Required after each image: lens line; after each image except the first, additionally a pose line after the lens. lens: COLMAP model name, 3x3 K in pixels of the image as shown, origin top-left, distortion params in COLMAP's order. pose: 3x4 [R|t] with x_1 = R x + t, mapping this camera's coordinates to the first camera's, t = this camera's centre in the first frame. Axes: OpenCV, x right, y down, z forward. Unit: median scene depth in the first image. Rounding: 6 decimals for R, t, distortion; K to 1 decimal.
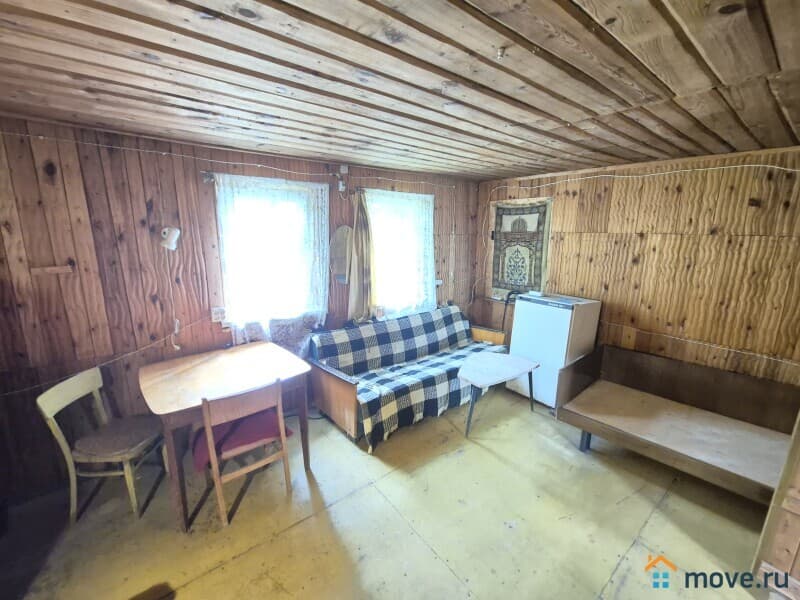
lens RADIAL K [[327.0, 0, 399.4], [0, 327.0, 302.7], [0, 0, 1]] dist [0.000567, -0.001082]
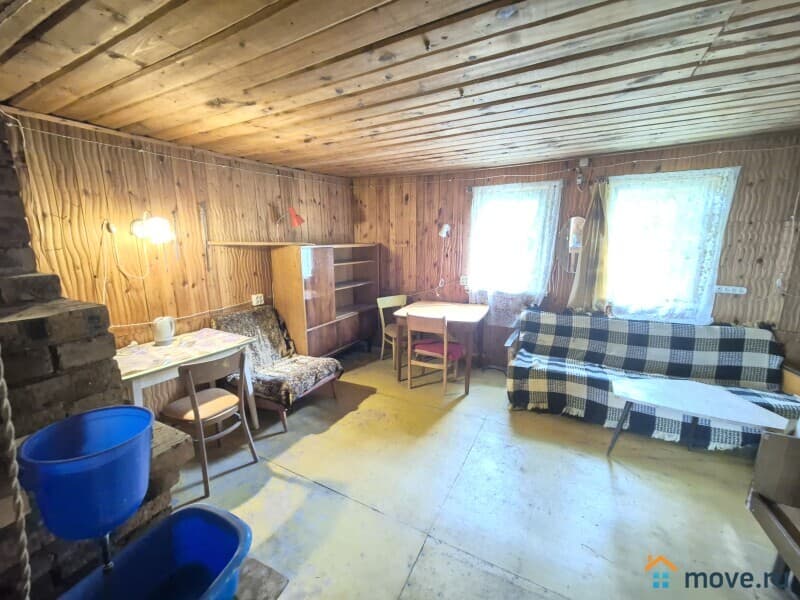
lens RADIAL K [[327.0, 0, 399.6], [0, 327.0, 300.6], [0, 0, 1]] dist [0.000567, -0.001082]
pose [[0.406760, 0.171509, -0.897291, 0.701438], [-0.179065, 0.978133, 0.105788, 0.021356], [0.895813, 0.117643, 0.428577, 0.091217]]
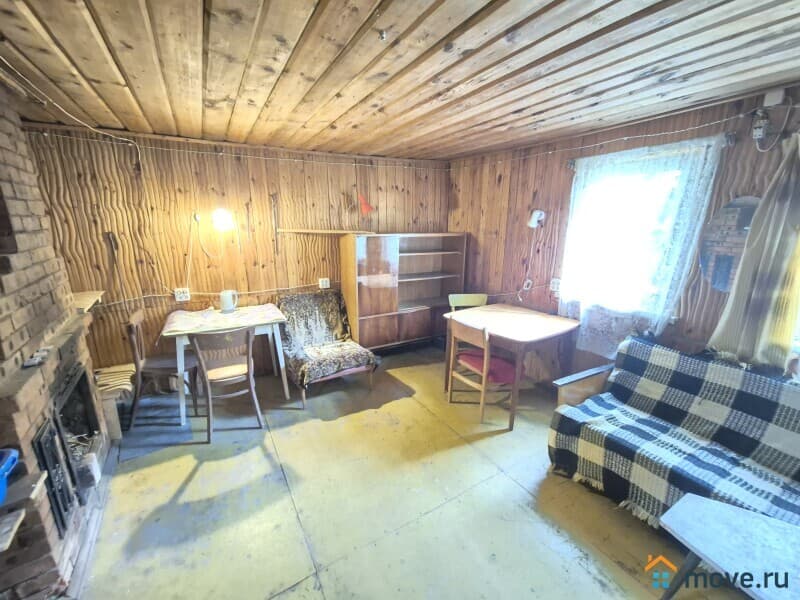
lens RADIAL K [[327.0, 0, 398.7], [0, 327.0, 301.1], [0, 0, 1]] dist [0.000567, -0.001082]
pose [[-0.120444, 0.231844, -0.965268, 0.645135], [-0.204774, 0.945633, 0.252679, -0.088186], [0.971371, 0.228095, -0.066420, 0.548598]]
